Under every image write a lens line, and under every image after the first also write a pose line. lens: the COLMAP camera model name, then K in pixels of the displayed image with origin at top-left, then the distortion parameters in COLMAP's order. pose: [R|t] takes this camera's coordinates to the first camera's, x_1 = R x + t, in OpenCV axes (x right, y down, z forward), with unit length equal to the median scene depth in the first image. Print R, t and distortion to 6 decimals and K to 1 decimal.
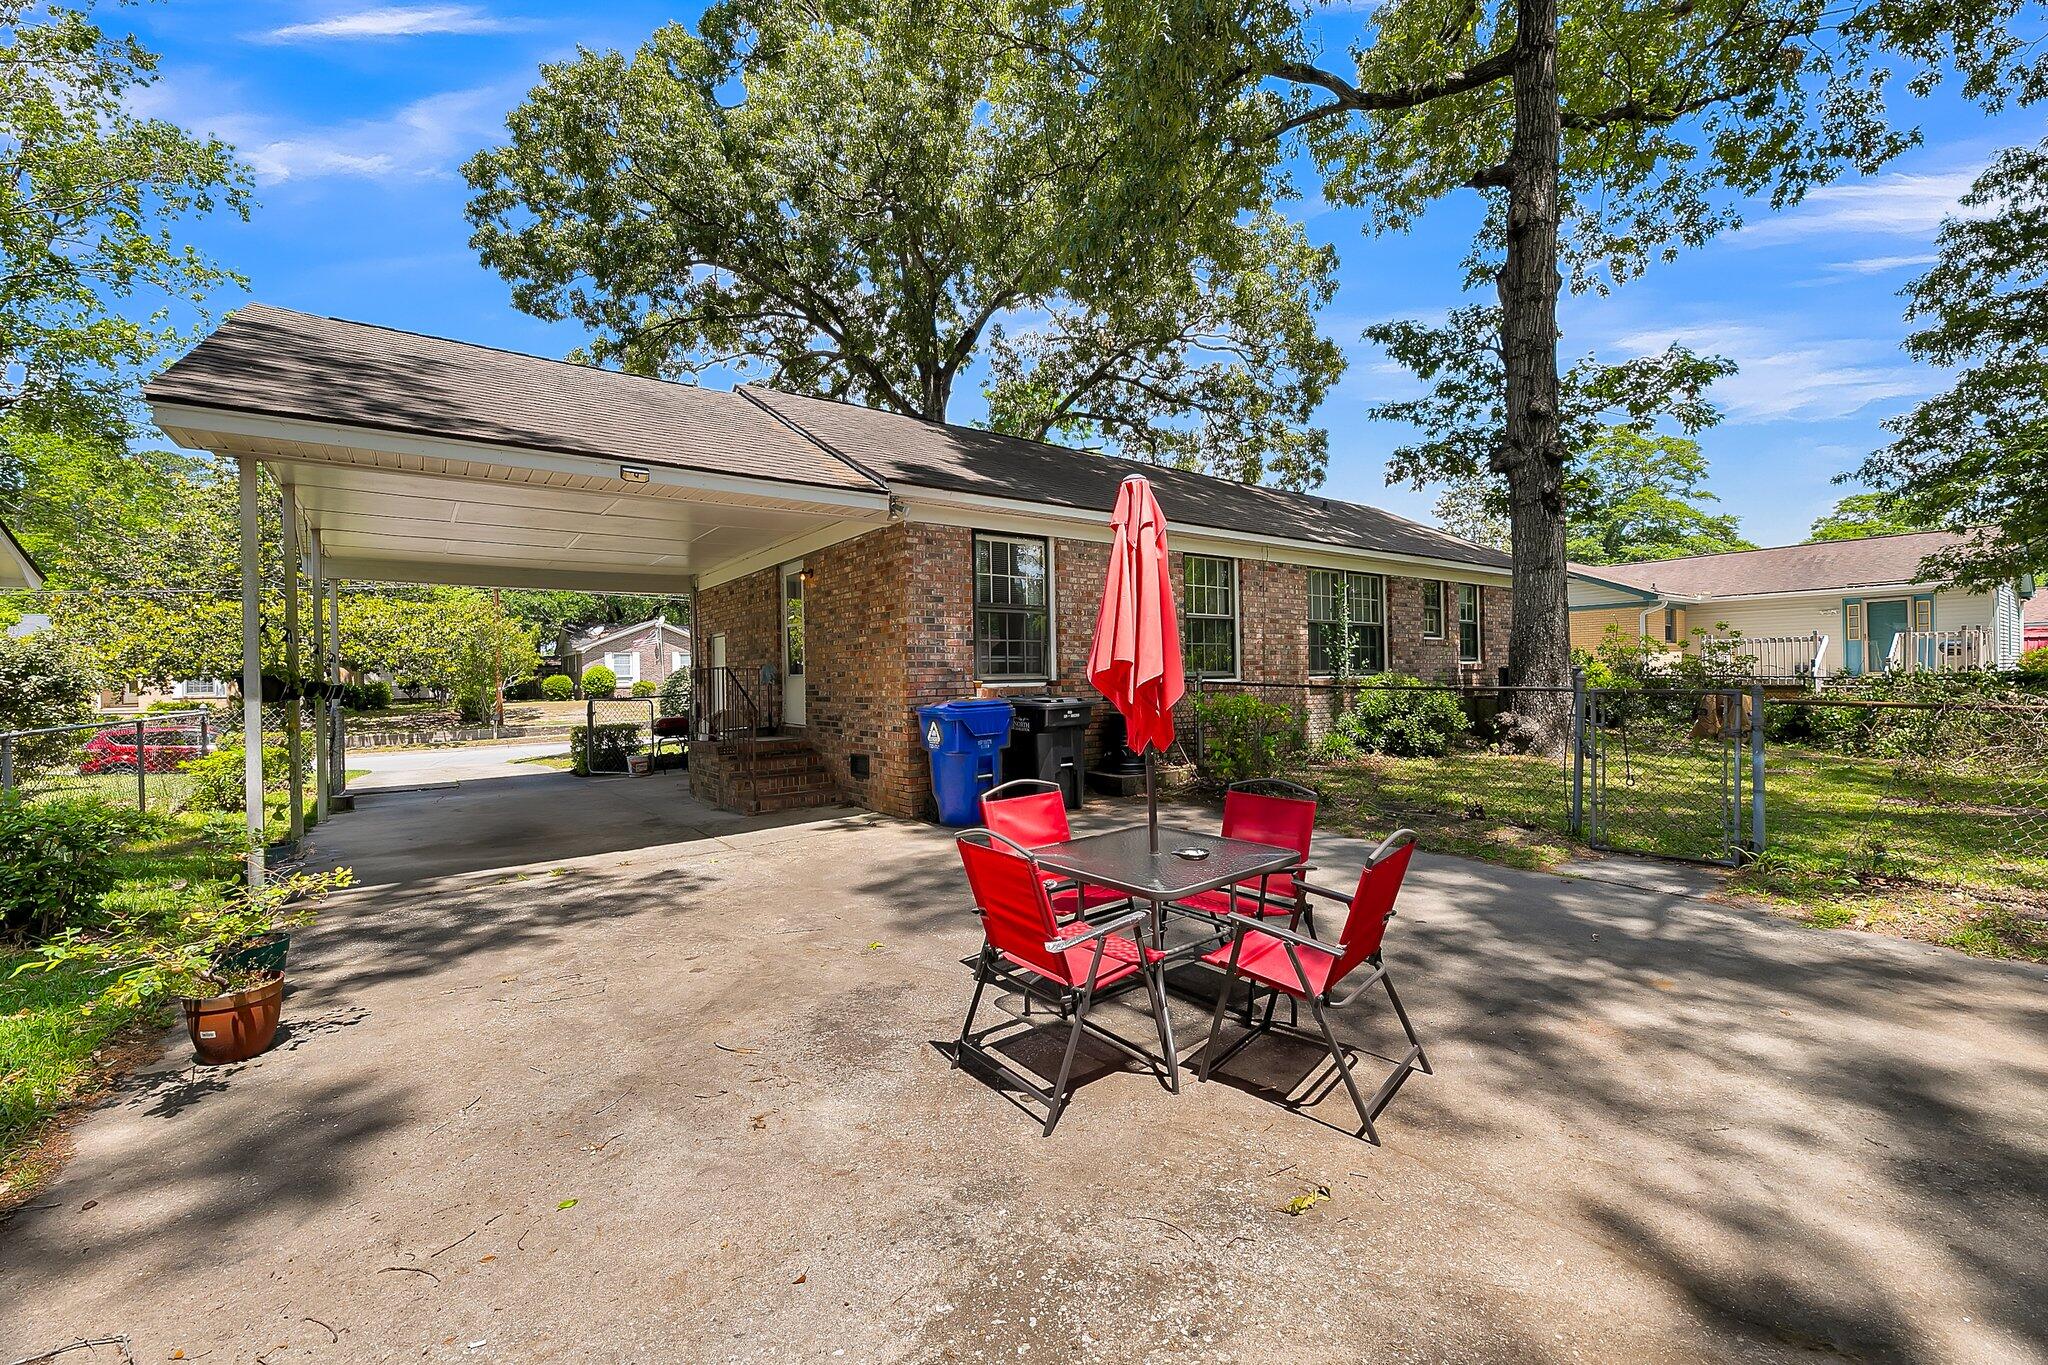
lens RADIAL K [[839.4, 0, 1027.7], [0, 839.4, 688.8], [0, 0, 1]] dist [-0.007710, -0.000127]
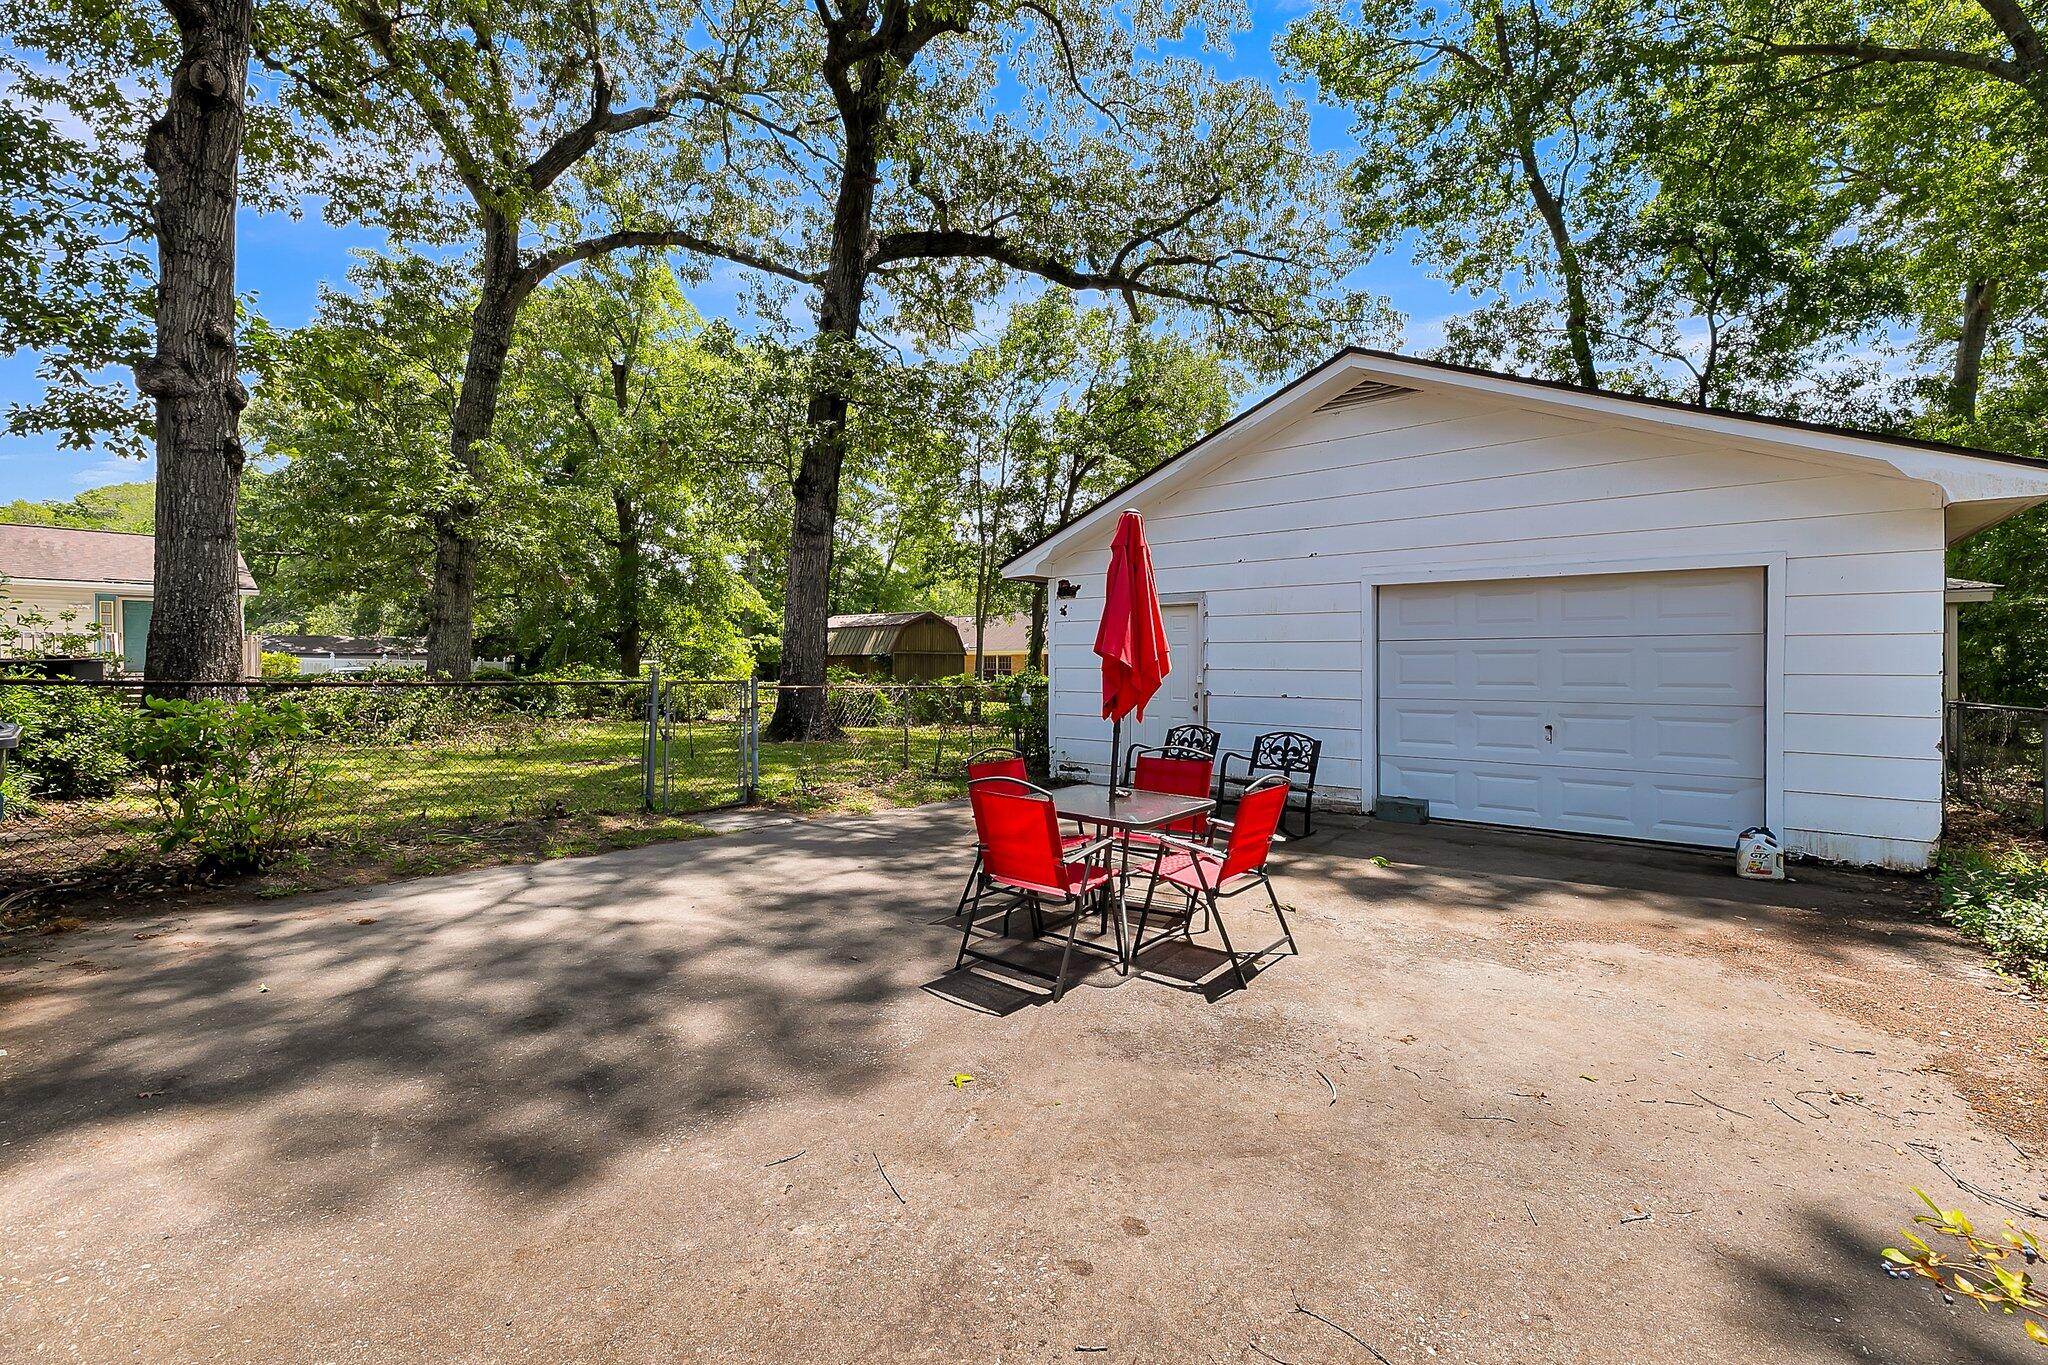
lens RADIAL K [[839.4, 0, 1031.2], [0, 839.4, 667.7], [0, 0, 1]] dist [-0.007710, -0.000127]
pose [[-0.252344, 0.012285, 0.967560, -1.017904], [0.019474, 0.999781, -0.007615, 0.000739], [-0.967442, 0.016921, -0.252528, 1.381900]]
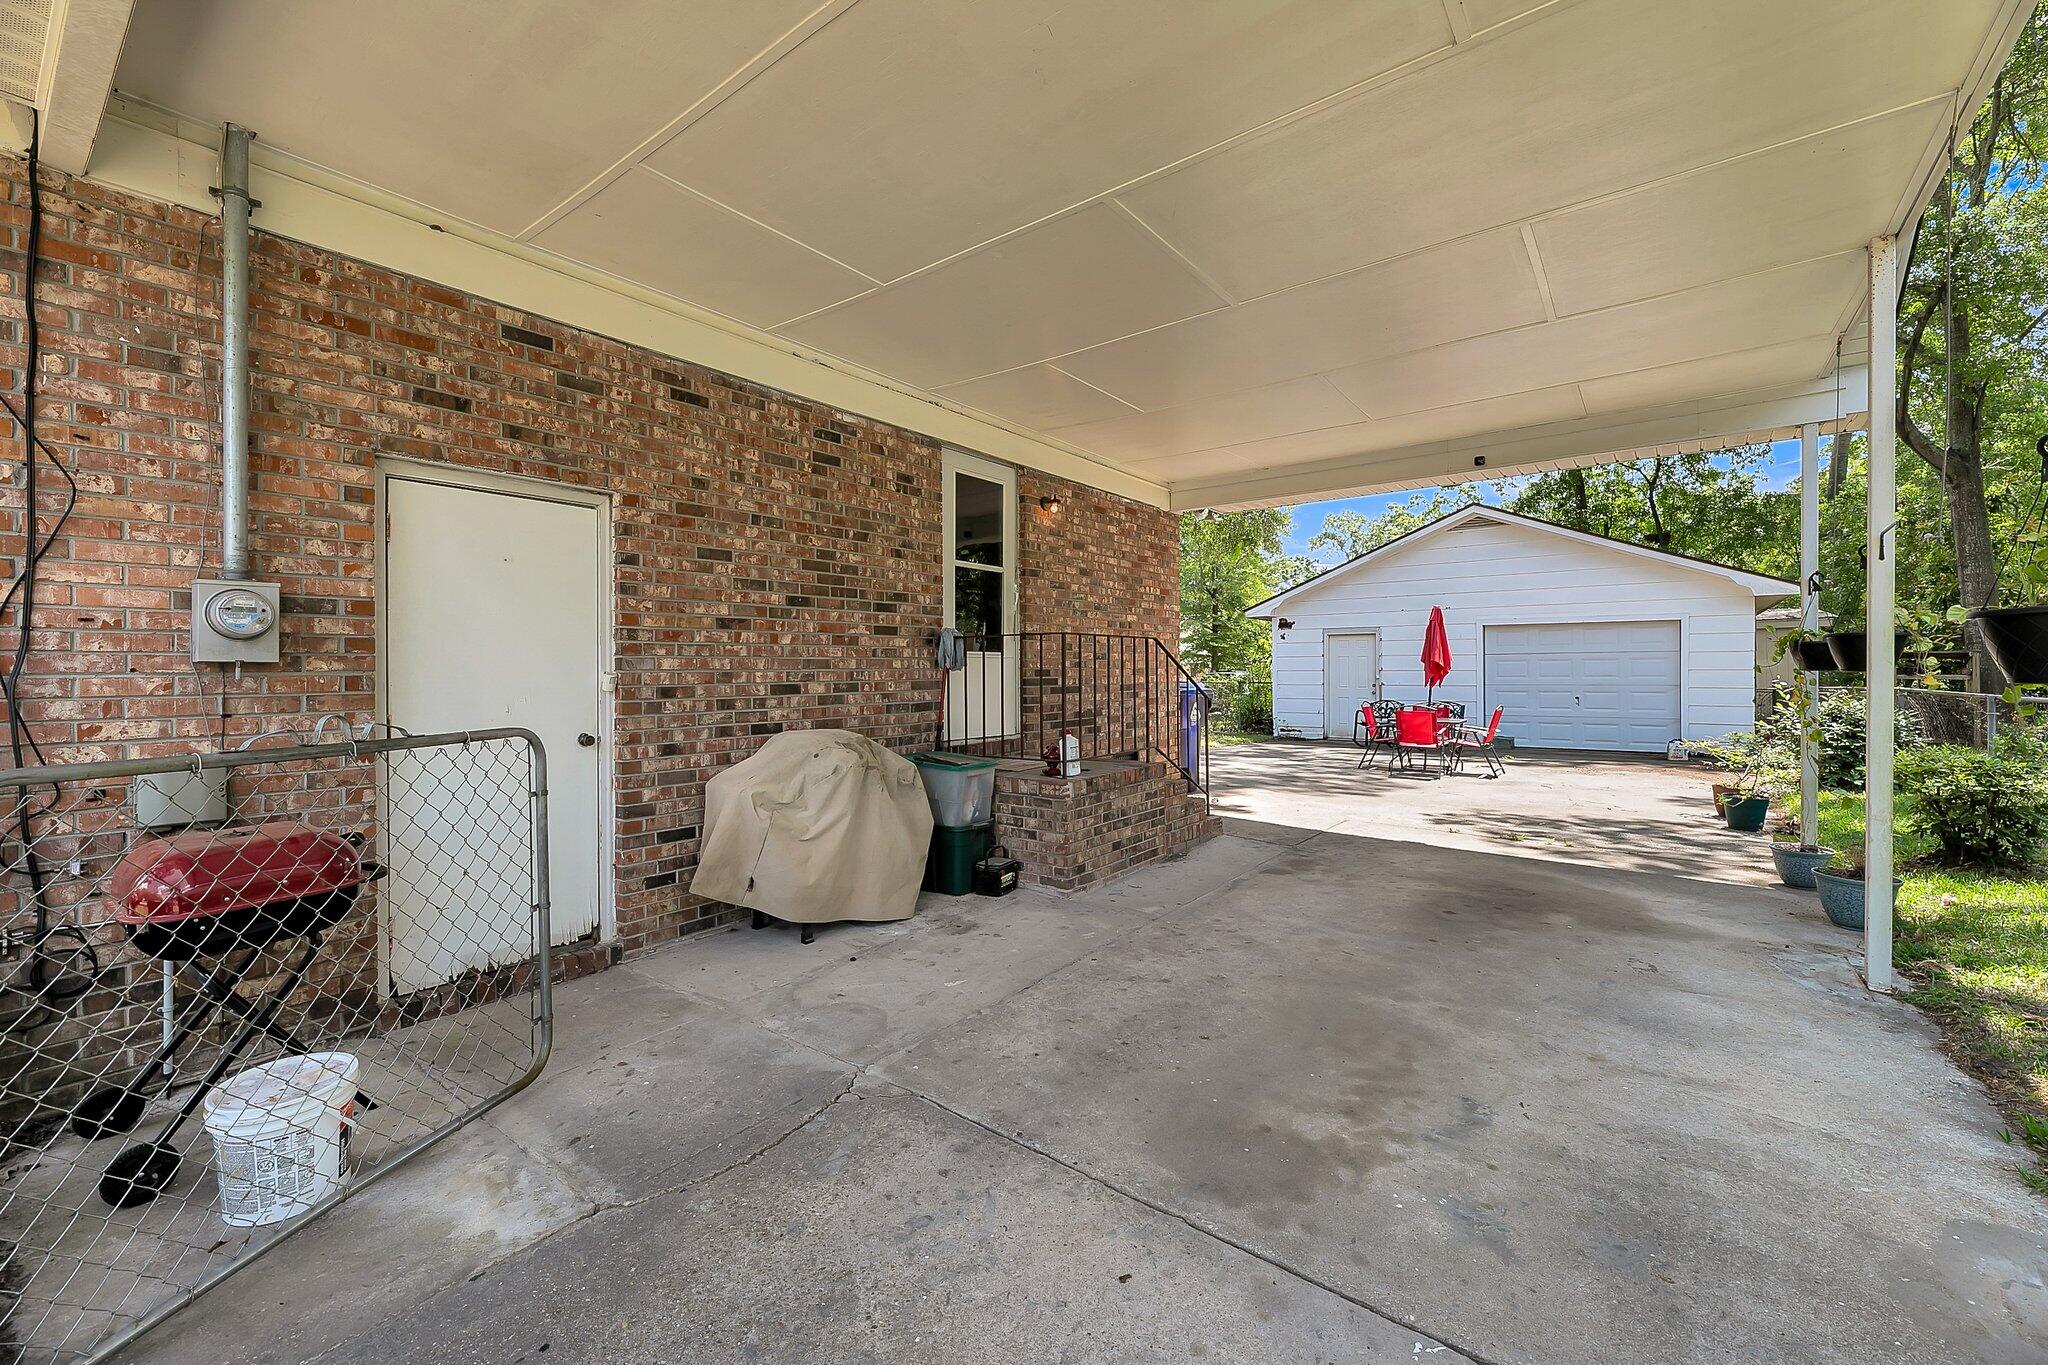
lens RADIAL K [[839.4, 0, 1018.0], [0, 839.4, 673.3], [0, 0, 1]] dist [-0.007710, -0.000127]
pose [[-0.279117, 0.013583, 0.960161, -1.031116], [0.027041, 0.999615, -0.006281, 0.000640], [-0.959876, 0.024211, -0.279377, 1.399690]]
